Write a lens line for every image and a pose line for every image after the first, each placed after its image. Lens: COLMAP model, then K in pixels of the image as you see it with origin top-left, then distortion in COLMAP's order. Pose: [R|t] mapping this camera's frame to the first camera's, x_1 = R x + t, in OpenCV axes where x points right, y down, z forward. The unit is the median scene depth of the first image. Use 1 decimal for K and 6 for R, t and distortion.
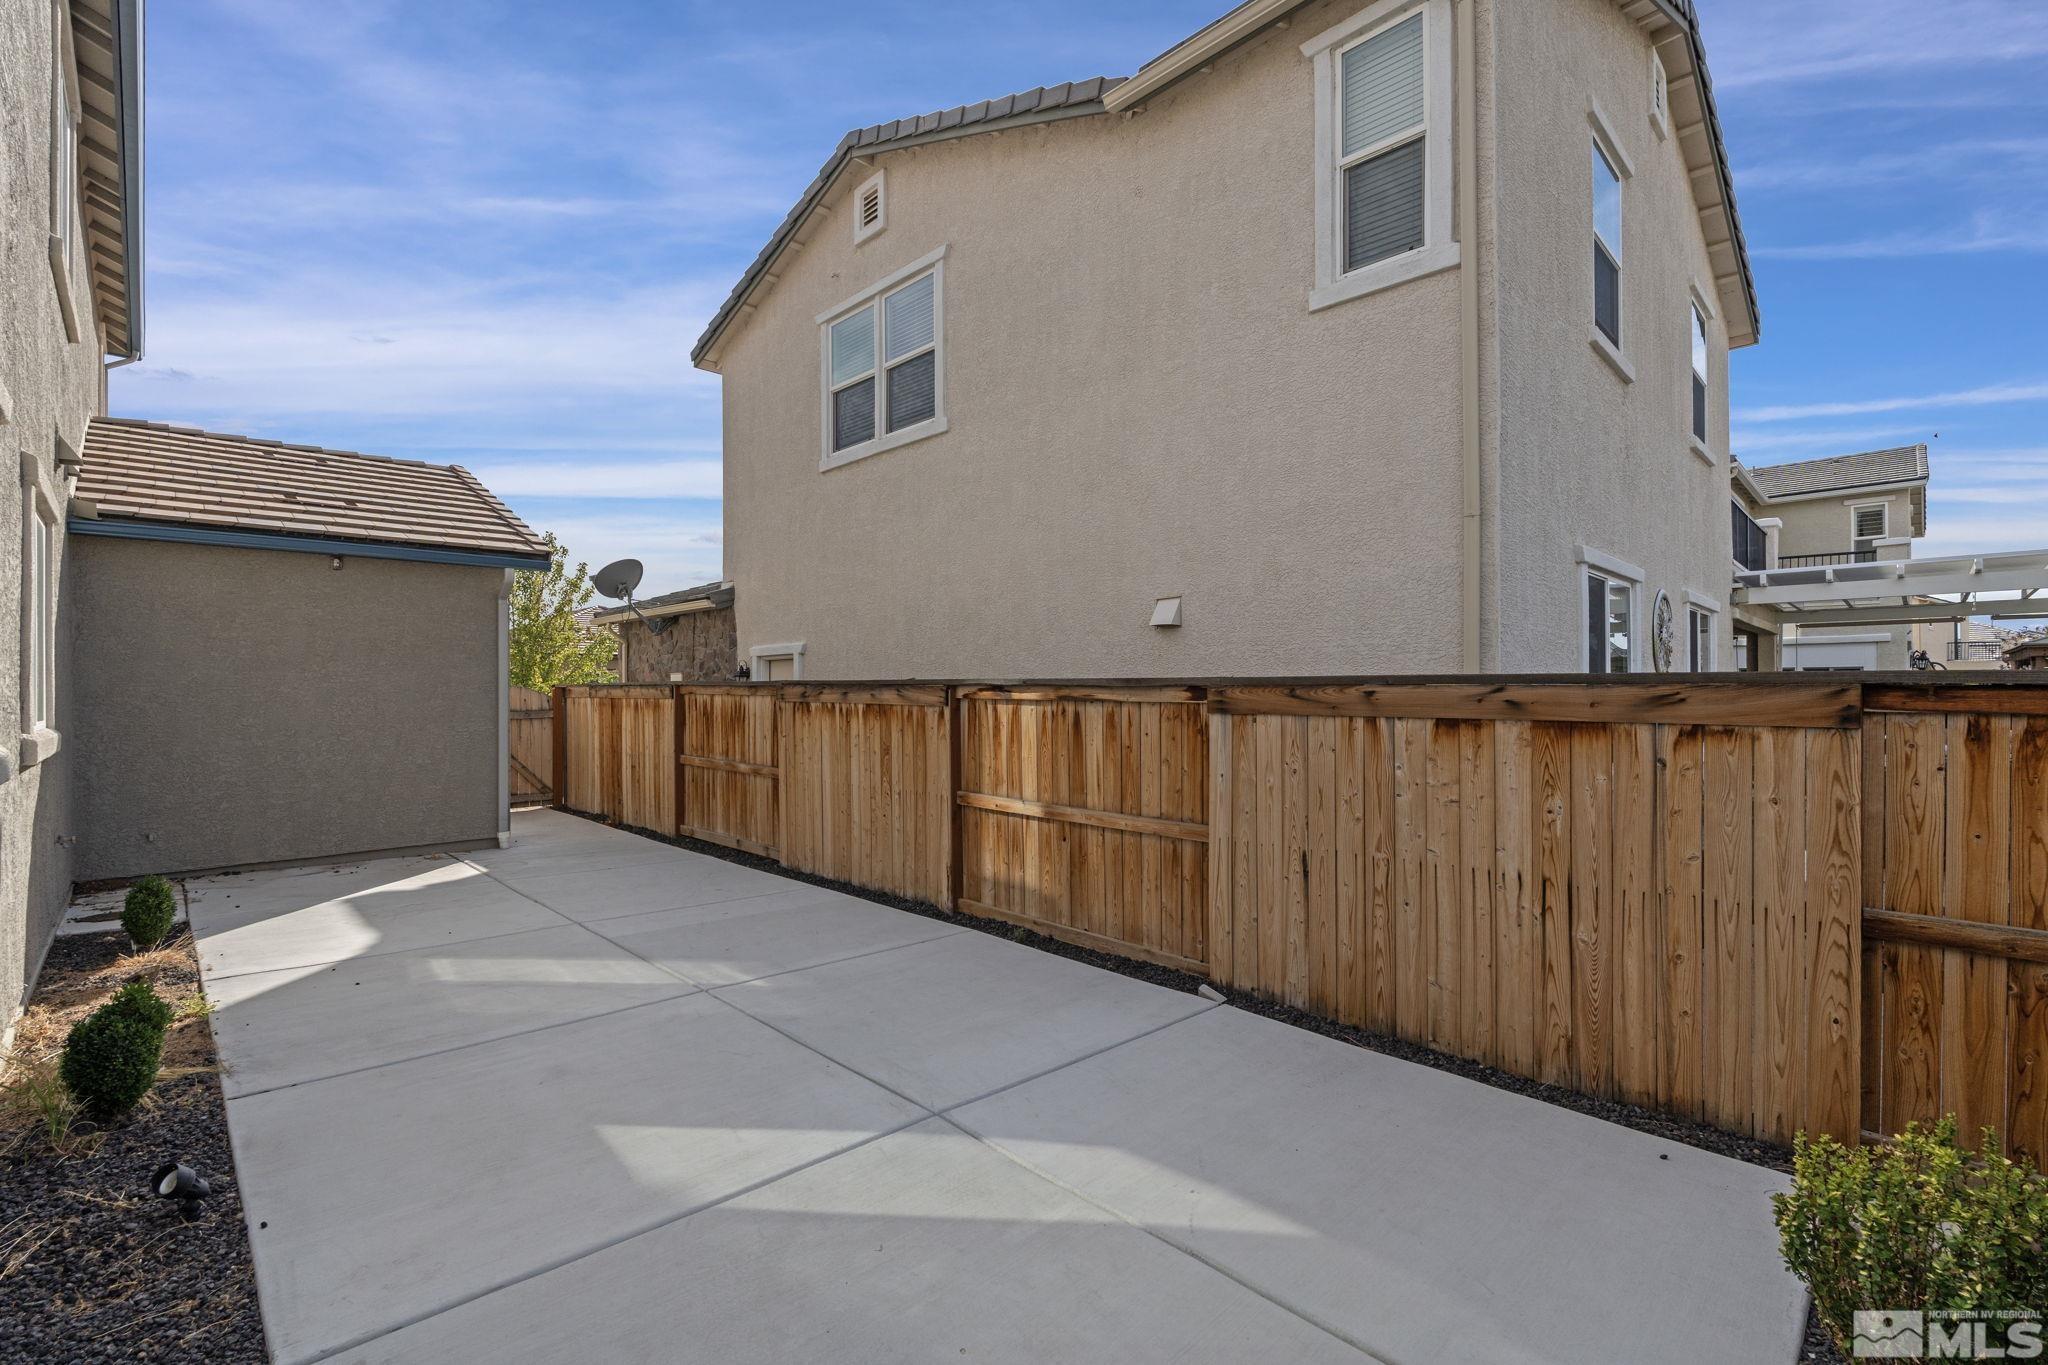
lens RADIAL K [[904.2, 0, 1023.2], [0, 904.2, 687.2], [0, 0, 1]] dist [-0.004315, 0.000796]
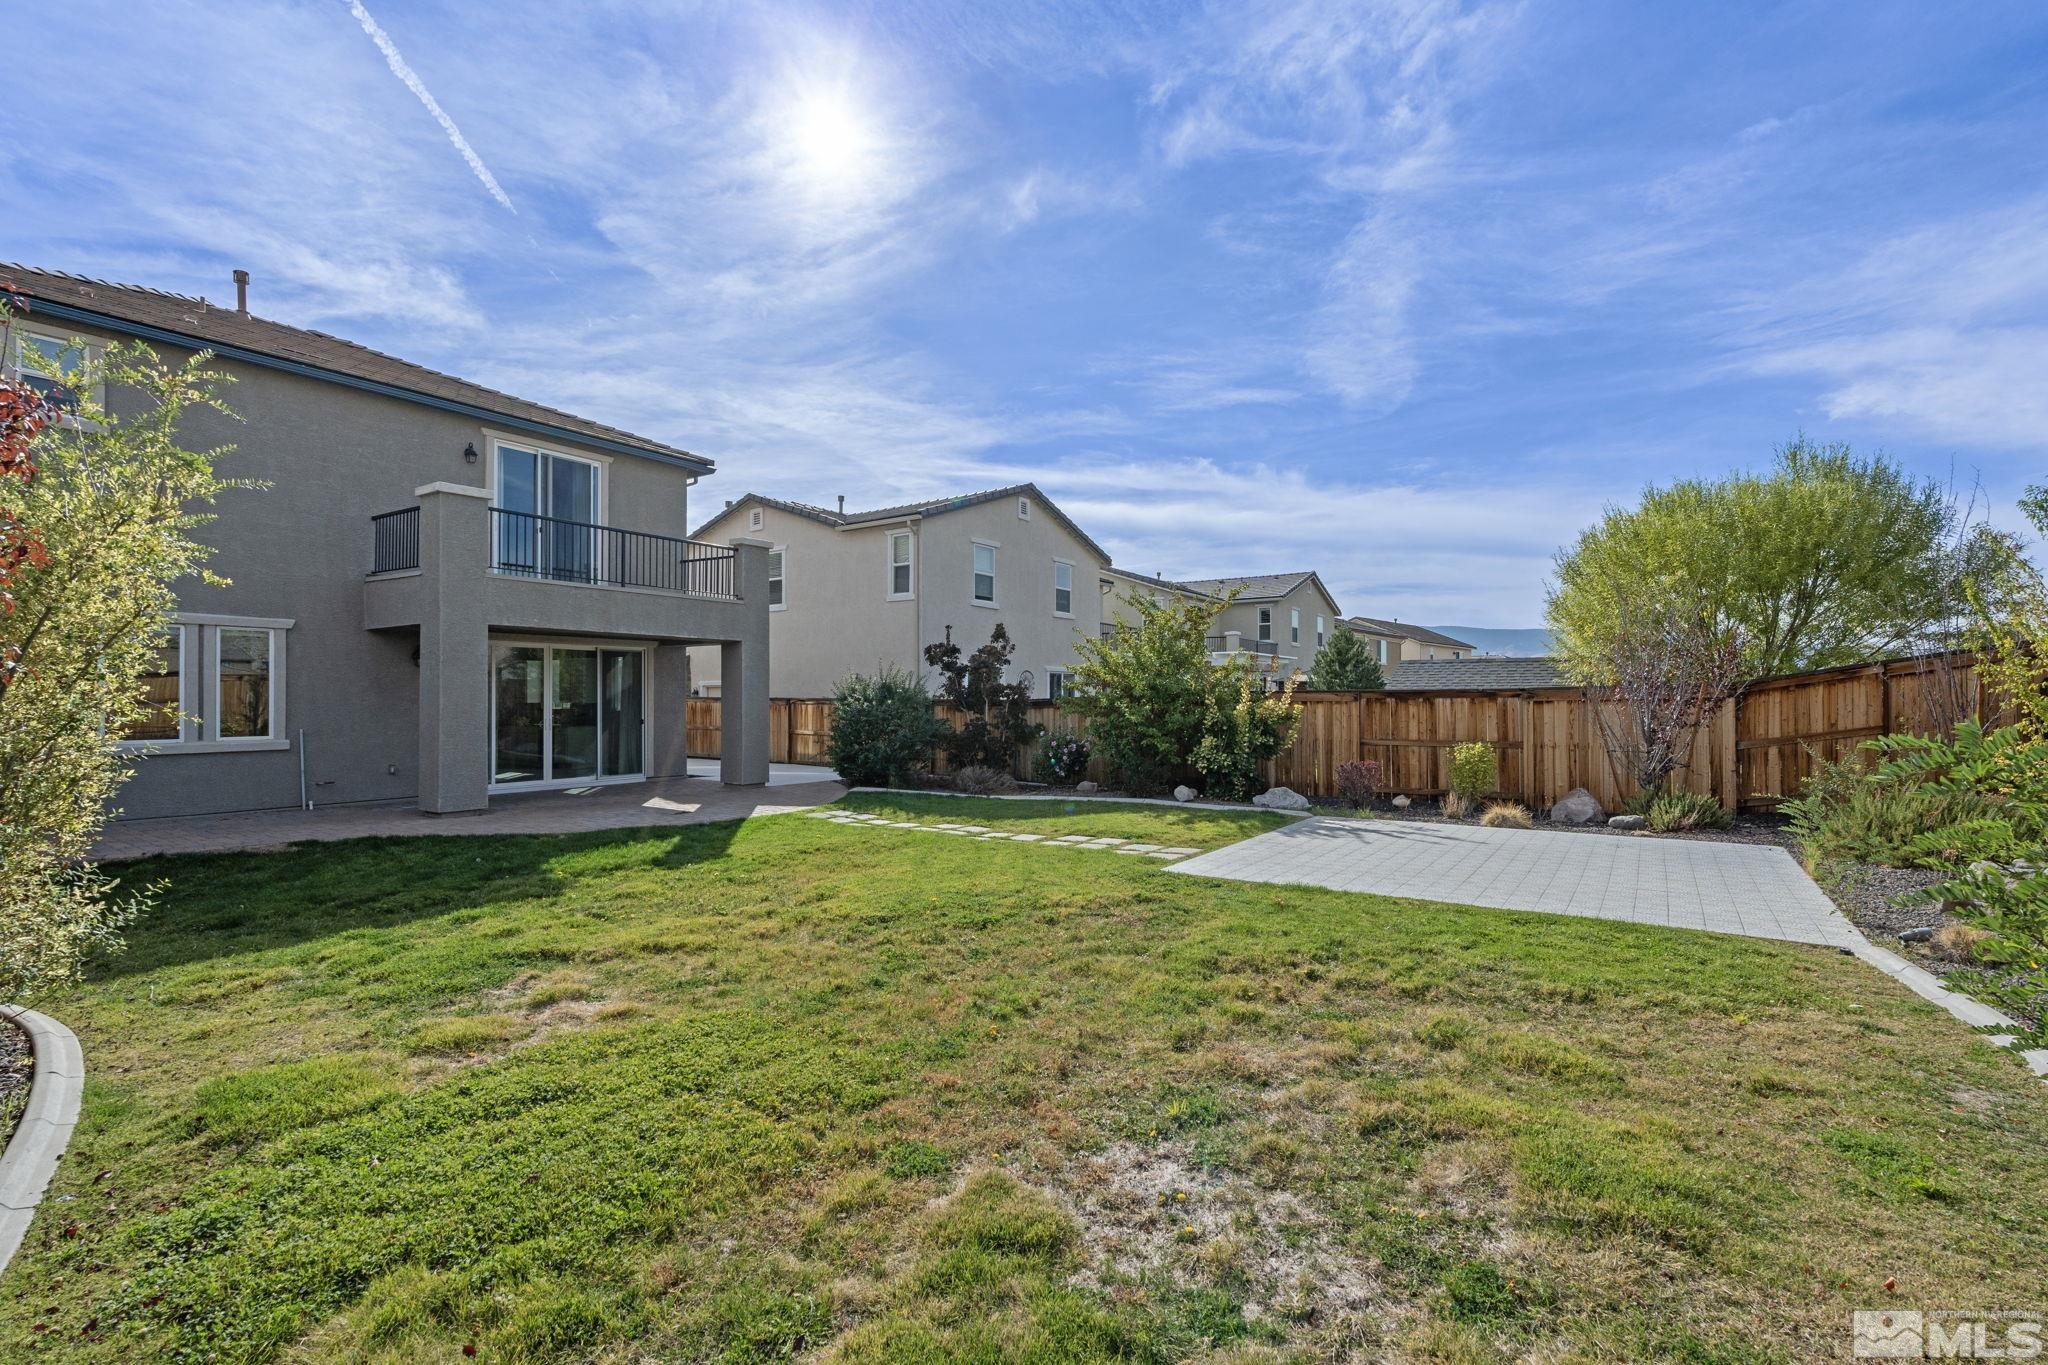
lens RADIAL K [[904.2, 0, 1022.5], [0, 904.2, 684.2], [0, 0, 1]] dist [-0.004315, 0.000796]
pose [[0.981981, 0.006970, 0.188850, 0.146329], [-0.004681, 0.999910, -0.012561, -0.020998], [-0.188920, 0.011451, 0.981926, -2.570440]]
